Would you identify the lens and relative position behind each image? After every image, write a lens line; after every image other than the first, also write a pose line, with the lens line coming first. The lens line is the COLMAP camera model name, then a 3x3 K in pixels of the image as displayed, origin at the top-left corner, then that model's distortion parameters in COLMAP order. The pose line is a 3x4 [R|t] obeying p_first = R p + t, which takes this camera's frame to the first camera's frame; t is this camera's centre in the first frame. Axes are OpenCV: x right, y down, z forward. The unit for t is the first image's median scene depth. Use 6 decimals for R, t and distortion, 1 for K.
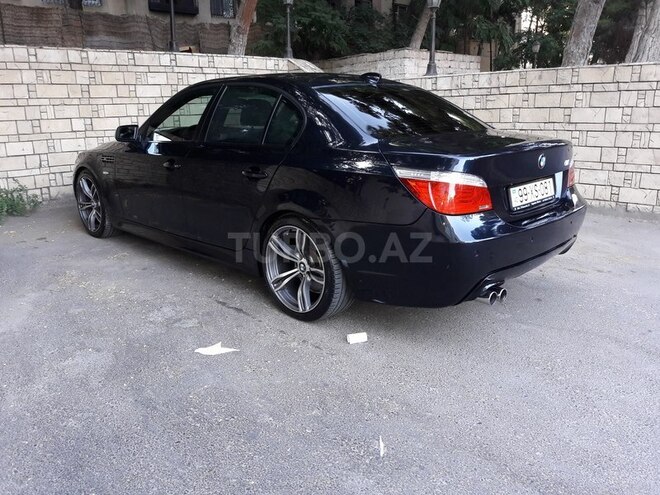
lens RADIAL K [[544.5, 0, 330.5], [0, 544.5, 246.7], [0, 0, 1]] dist [0.031629, -0.053083]
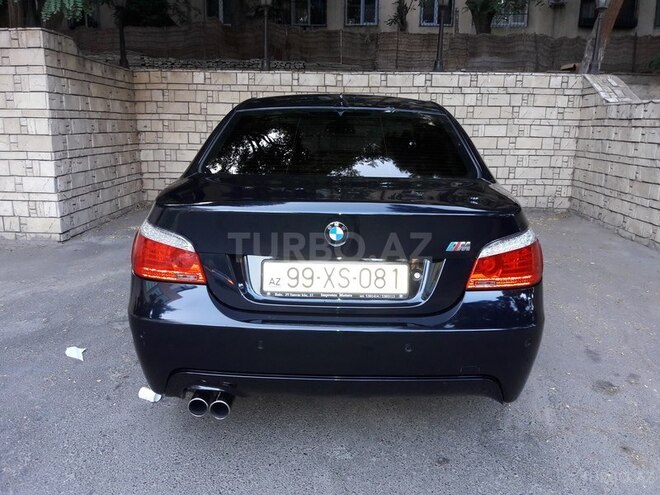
lens RADIAL K [[544.5, 0, 329.9], [0, 544.5, 249.5], [0, 0, 1]] dist [0.031629, -0.053083]
pose [[0.688520, 0.194149, -0.698746, 0.344316], [-0.213737, 0.975028, 0.060306, -0.073120], [0.693005, 0.107826, 0.712823, 0.230693]]
